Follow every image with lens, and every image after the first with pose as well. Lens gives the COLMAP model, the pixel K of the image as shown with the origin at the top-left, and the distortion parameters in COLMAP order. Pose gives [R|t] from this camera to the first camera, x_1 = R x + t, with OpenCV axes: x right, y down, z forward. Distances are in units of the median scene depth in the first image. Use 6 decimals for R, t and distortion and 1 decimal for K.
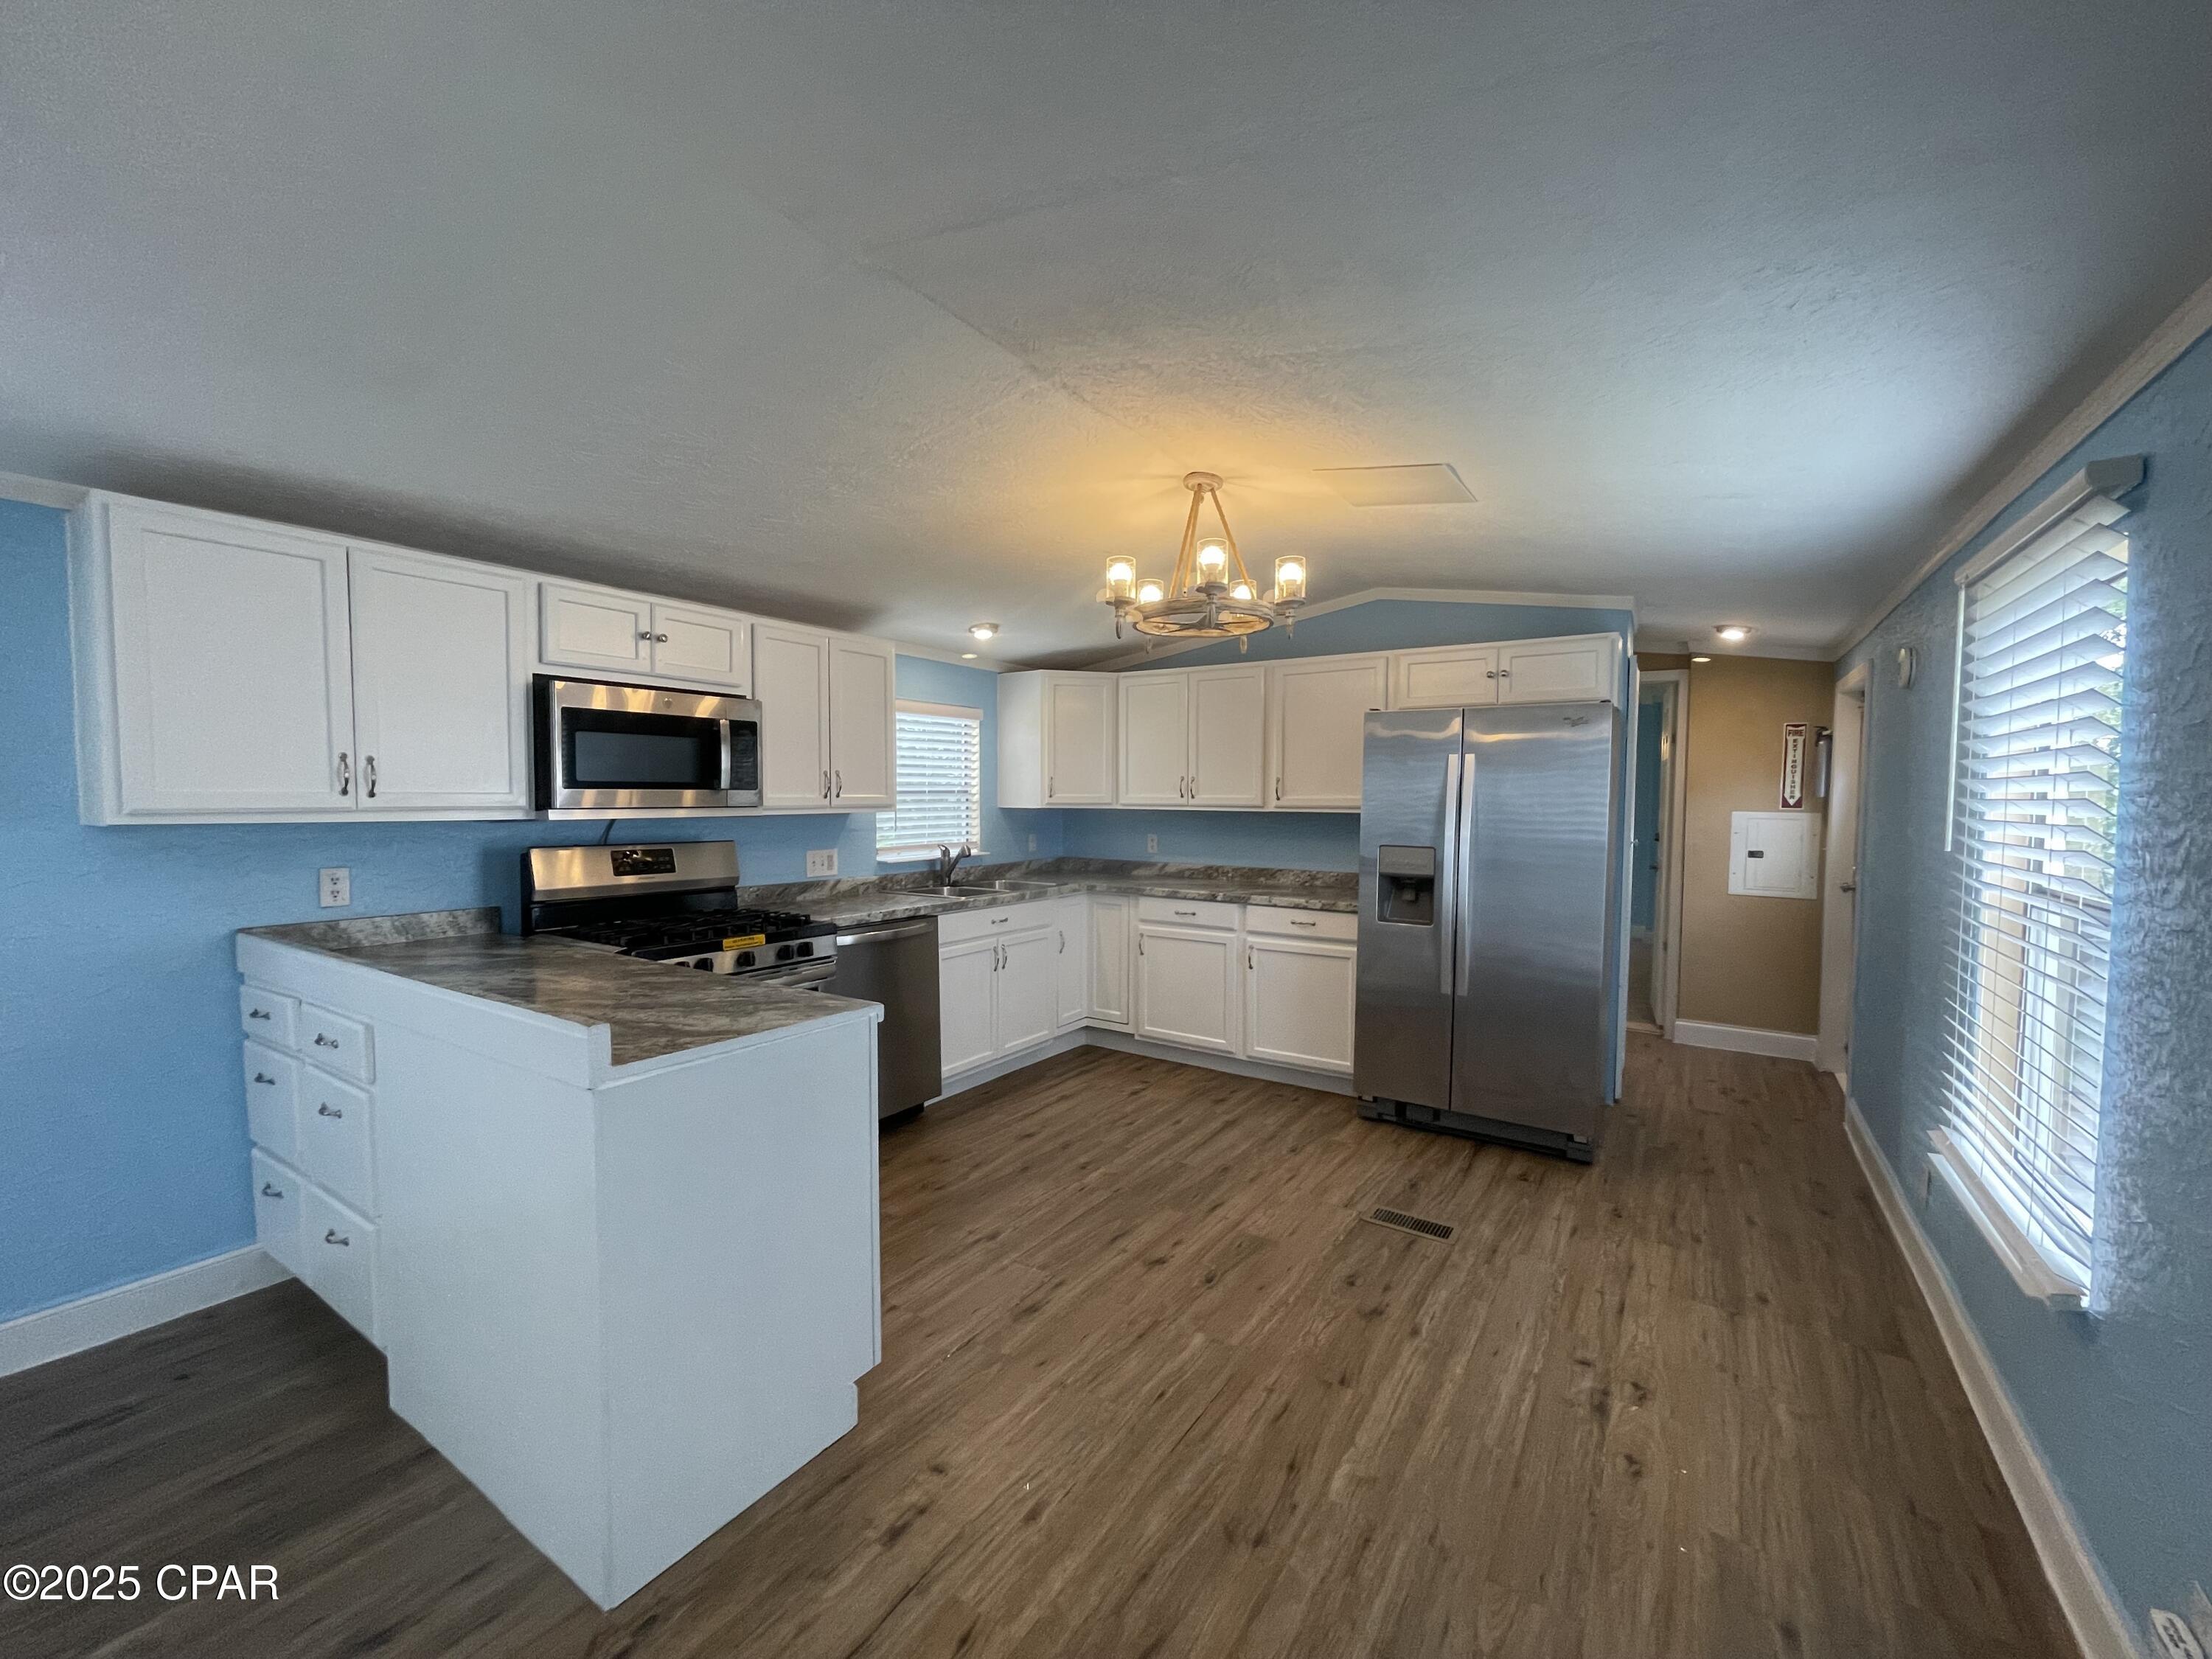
lens RADIAL K [[894.2, 0, 1105.5], [0, 894.2, 839.3], [0, 0, 1]] dist [-0.002041, 0.001613]
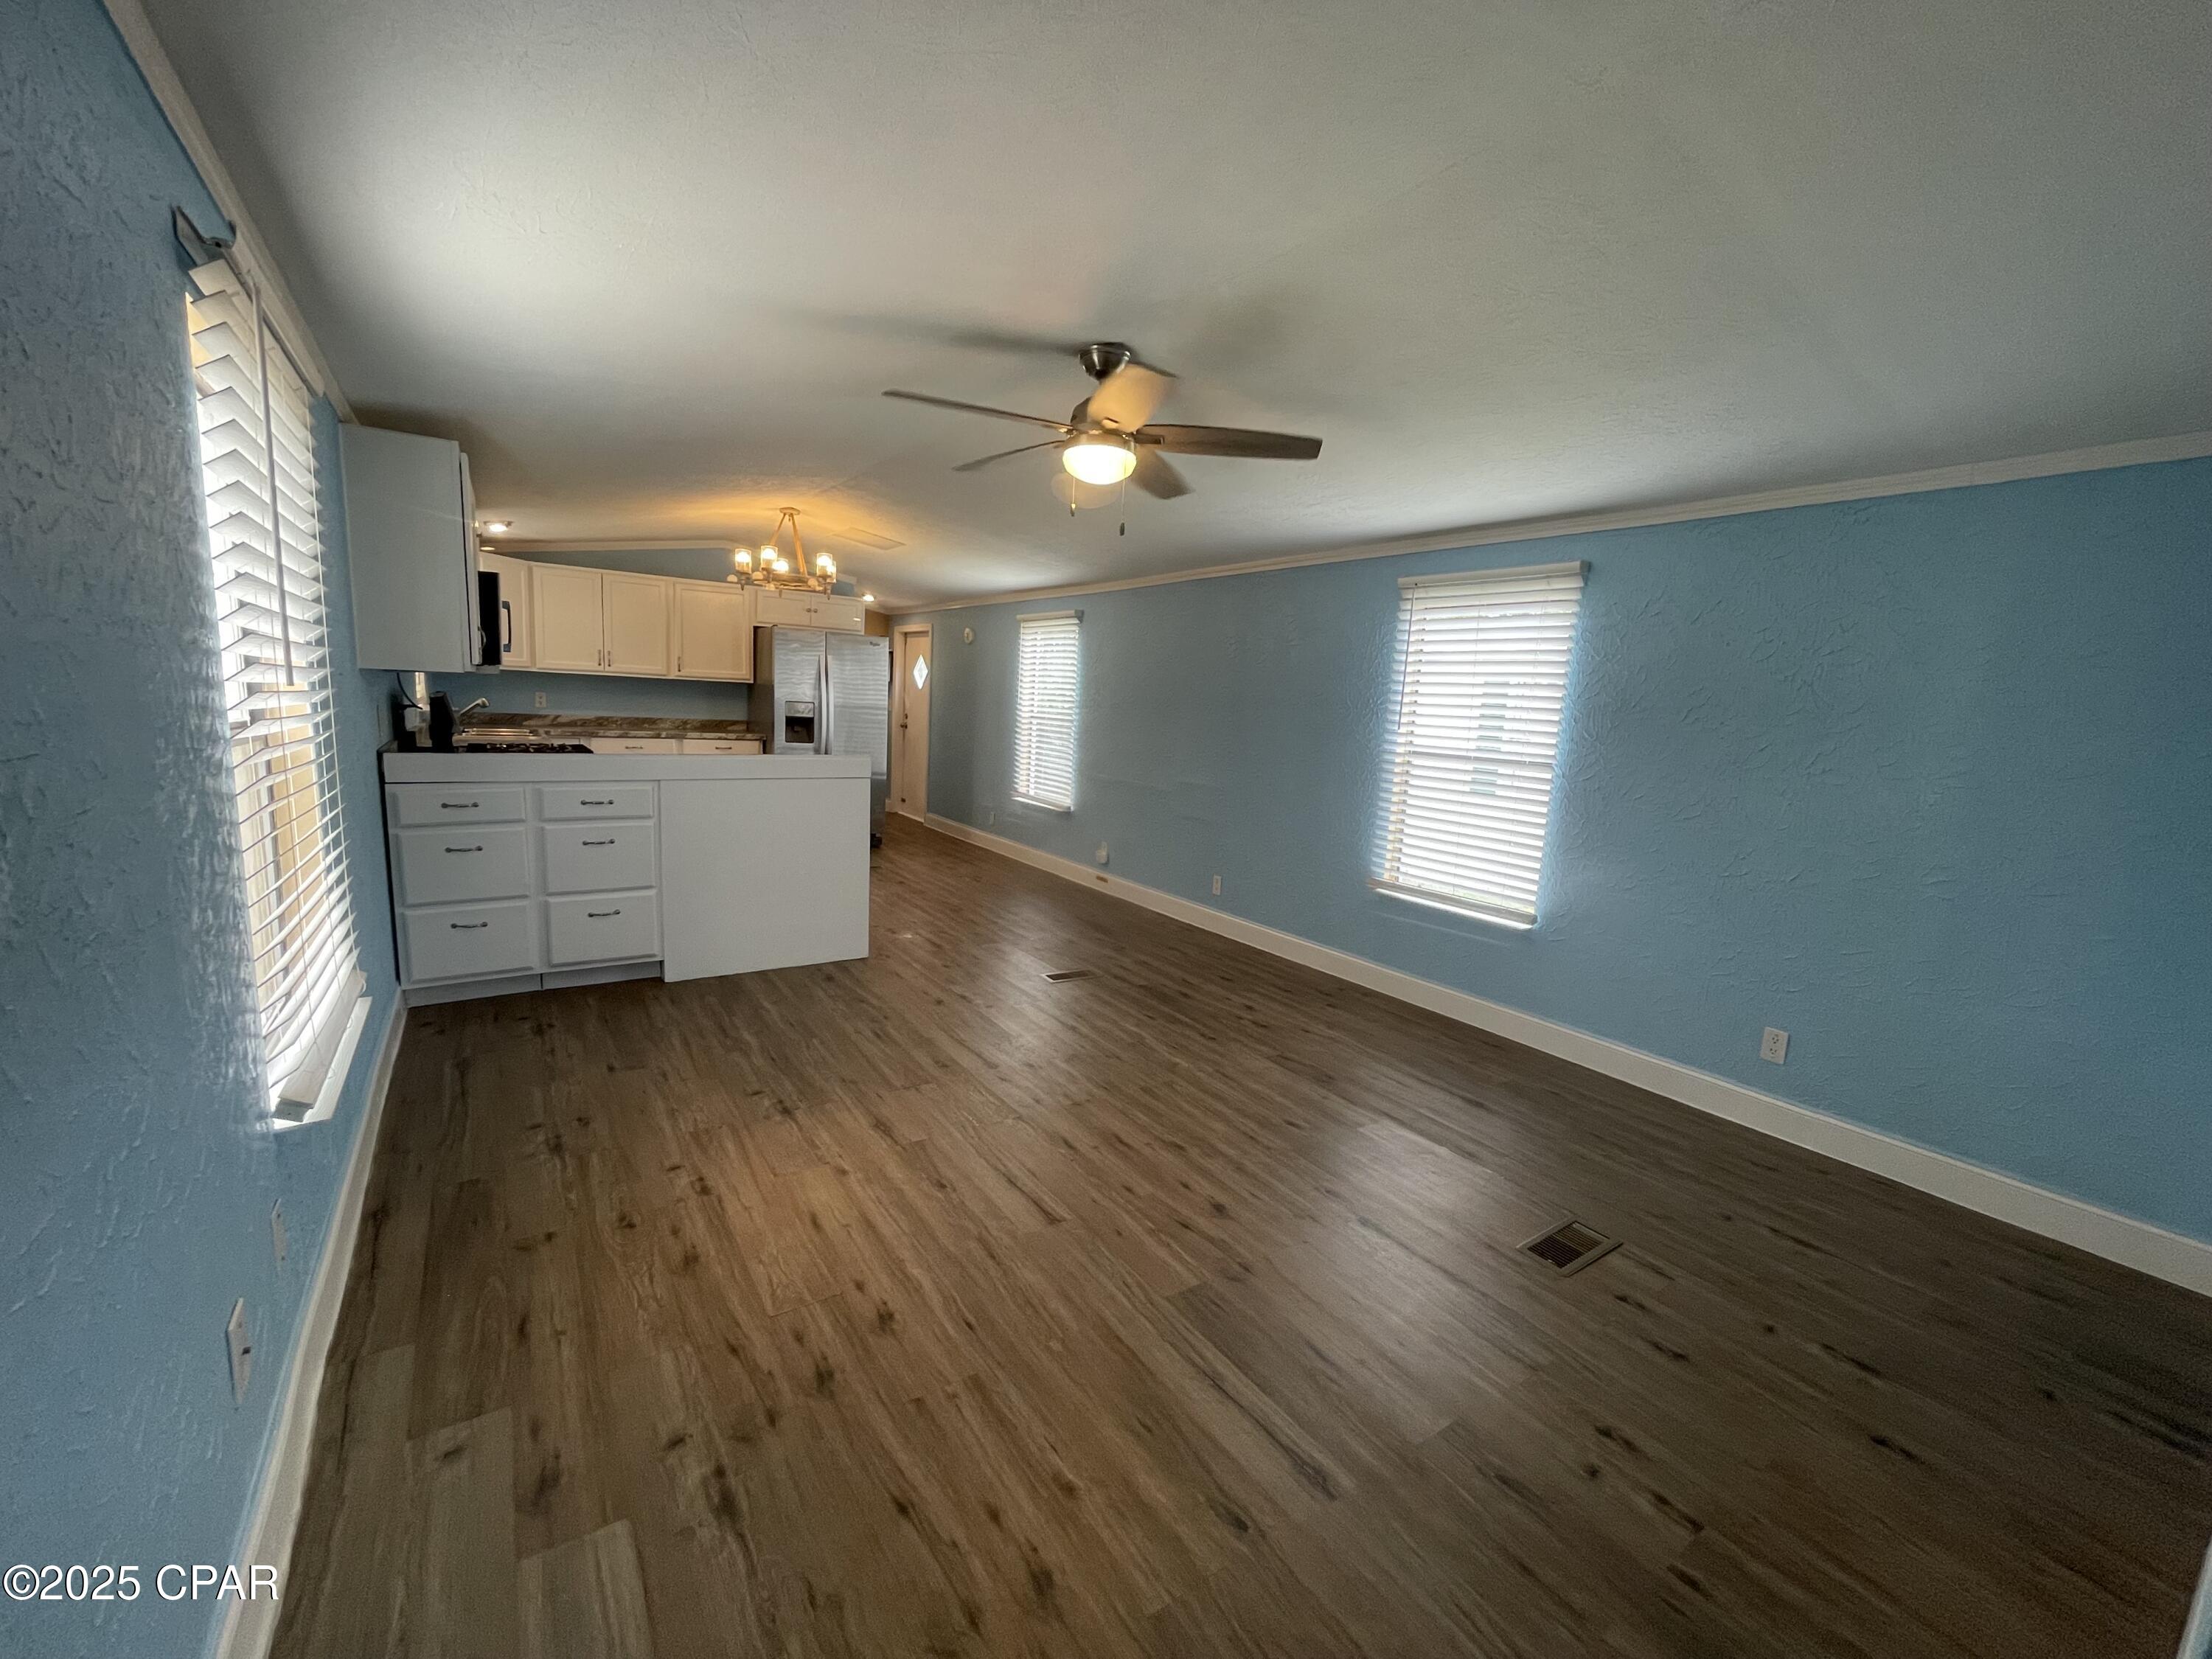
lens RADIAL K [[894.2, 0, 1086.9], [0, 894.2, 837.2], [0, 0, 1]] dist [-0.002041, 0.001613]
pose [[0.395843, -0.124594, 0.909827, -1.203119], [-0.006224, 0.990366, 0.138332, 0.026484], [-0.918297, -0.060421, 0.391254, -0.325443]]
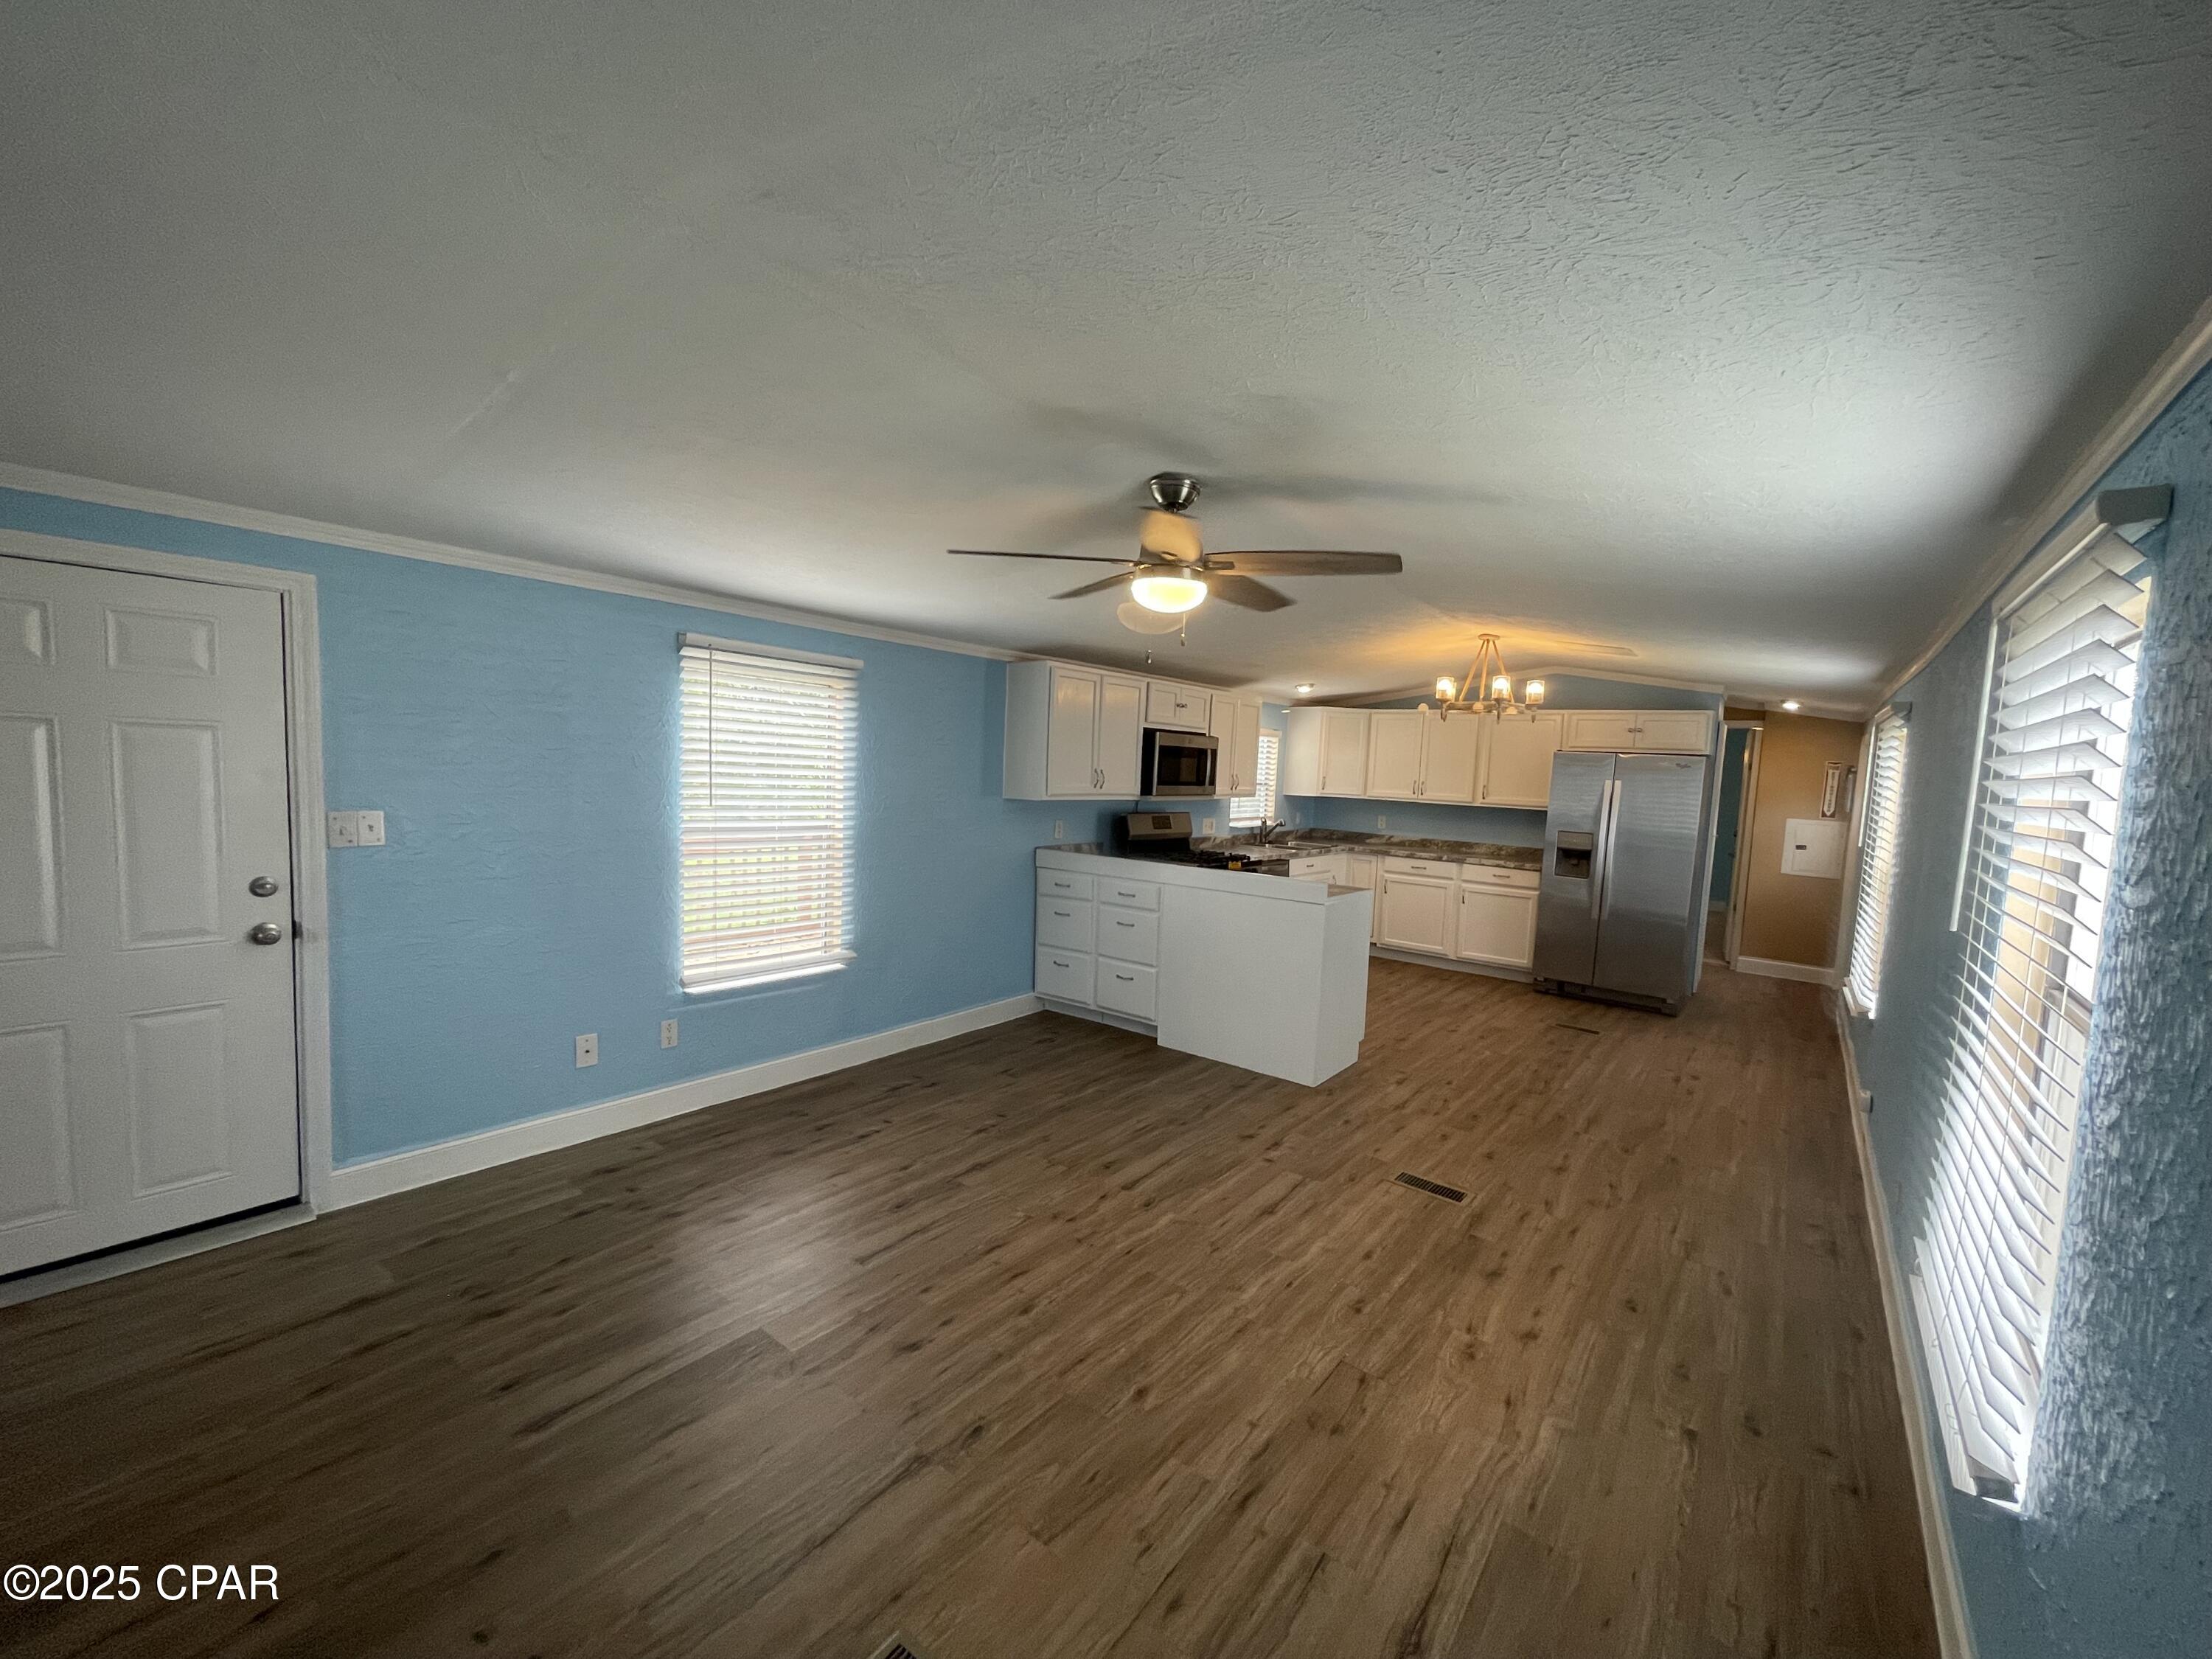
lens RADIAL K [[894.2, 0, 1106.4], [0, 894.2, 837.6], [0, 0, 1]] dist [-0.002041, 0.001613]
pose [[0.996127, 0.045796, -0.075058, -0.433780], [-0.043152, 0.998402, 0.036479, -0.005691], [0.076609, -0.033099, 0.996512, -0.785487]]
